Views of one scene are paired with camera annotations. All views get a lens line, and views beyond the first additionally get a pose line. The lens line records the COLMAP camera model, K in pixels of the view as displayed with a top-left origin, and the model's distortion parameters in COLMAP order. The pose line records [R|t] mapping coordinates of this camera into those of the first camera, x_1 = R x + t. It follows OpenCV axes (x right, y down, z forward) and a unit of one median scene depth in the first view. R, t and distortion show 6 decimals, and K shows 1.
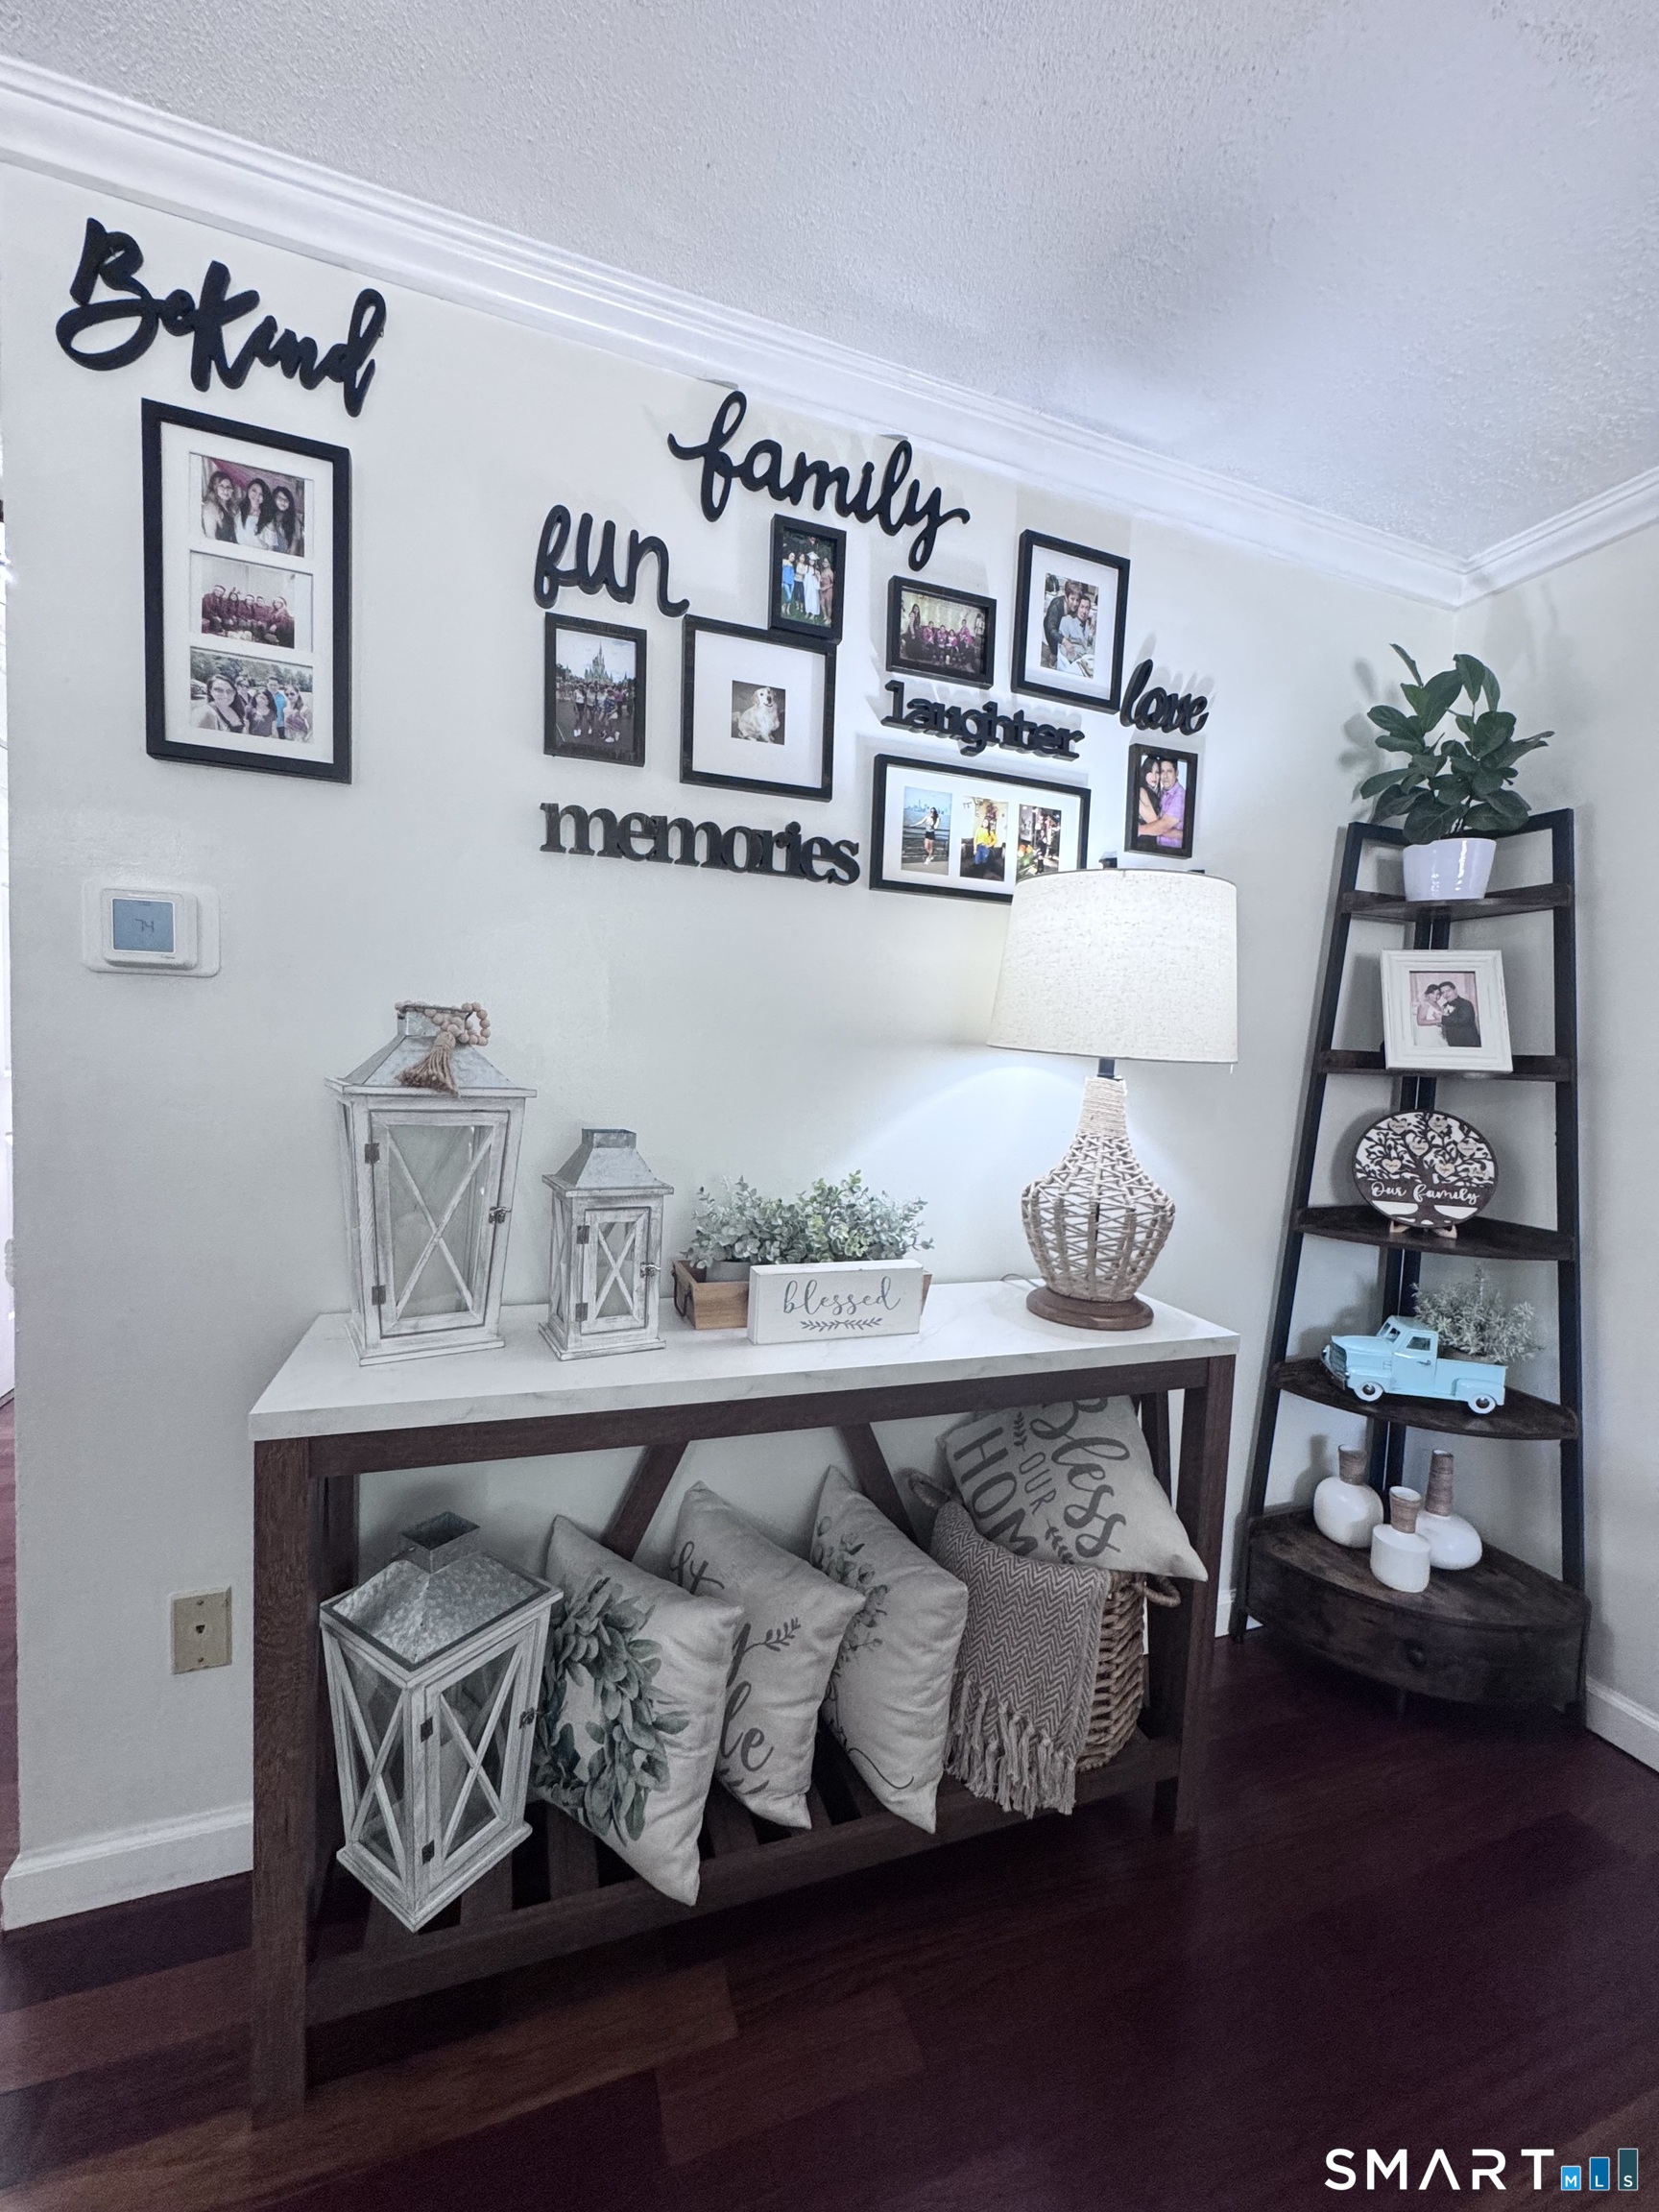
lens RADIAL K [[883.2, 0, 829.3], [0, 883.2, 1108.1], [0, 0, 1]] dist [-0.004381, -0.000331]
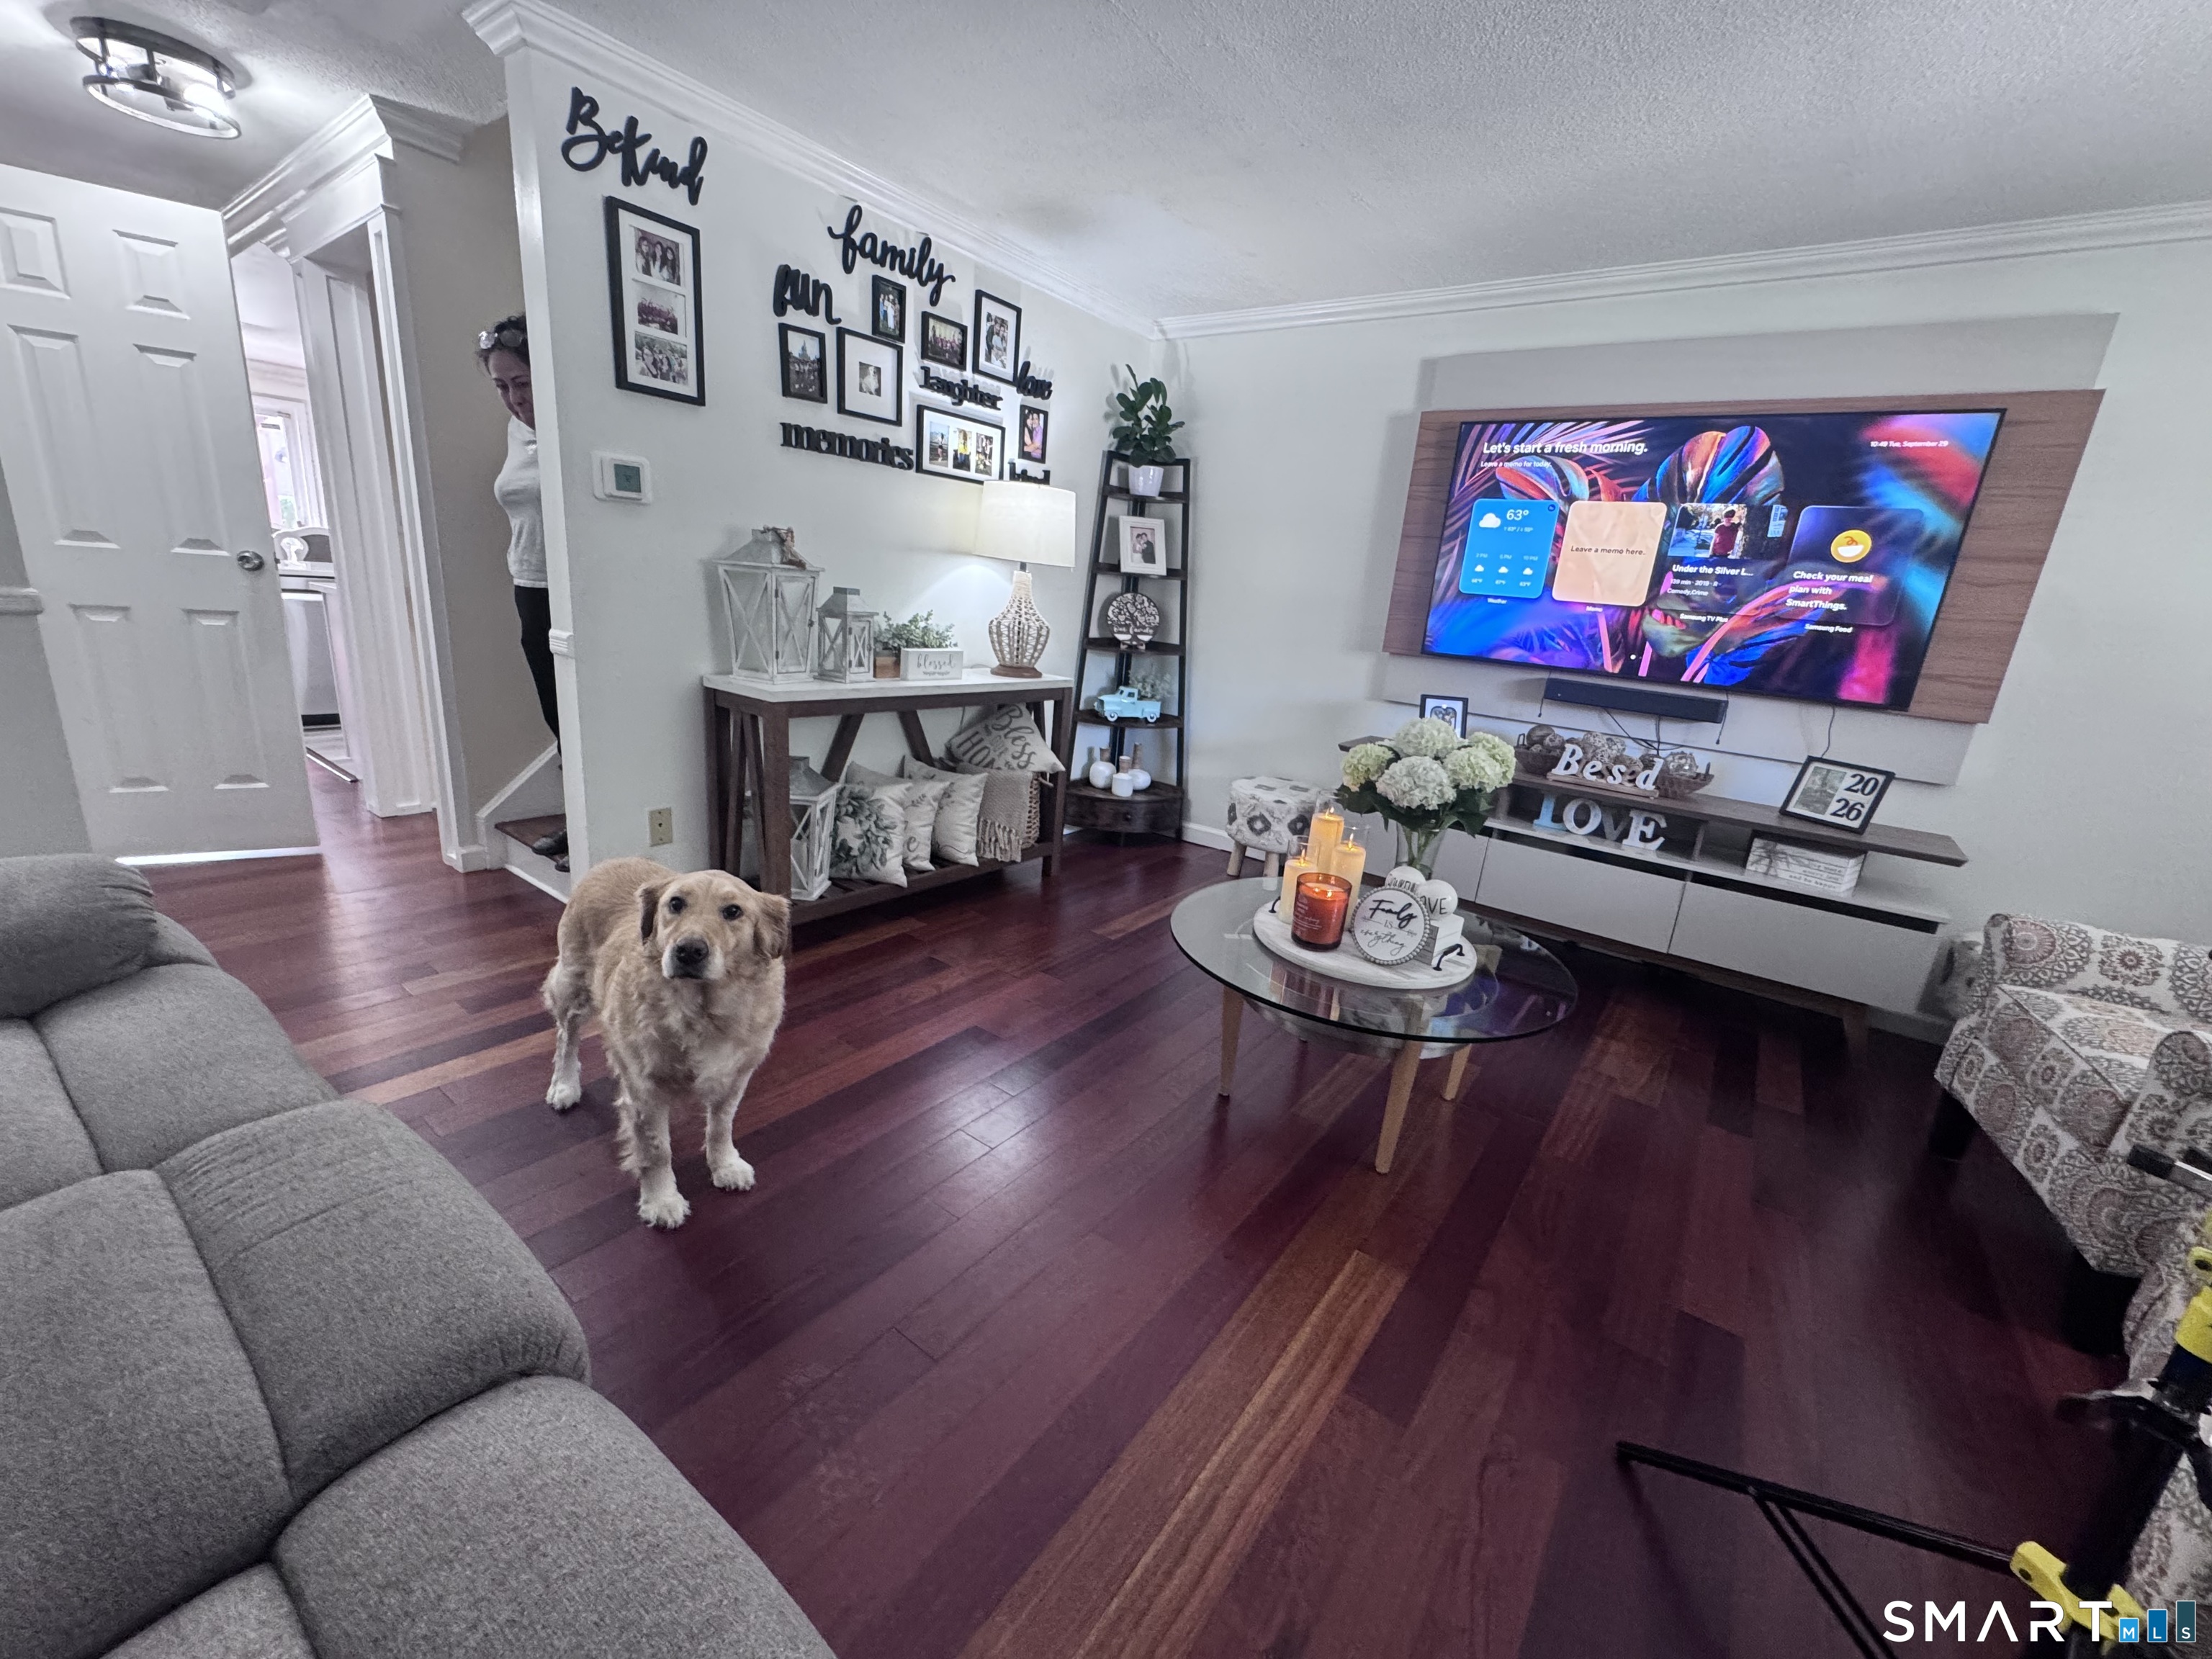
lens RADIAL K [[883.2, 0, 1105.1], [0, 883.2, 822.0], [0, 0, 1]] dist [-0.004381, -0.000331]
pose [[0.840065, -0.115822, 0.529978, -0.756532], [-0.012744, 0.972459, 0.232723, 0.059011], [-0.542337, -0.202257, 0.815453, -1.065965]]
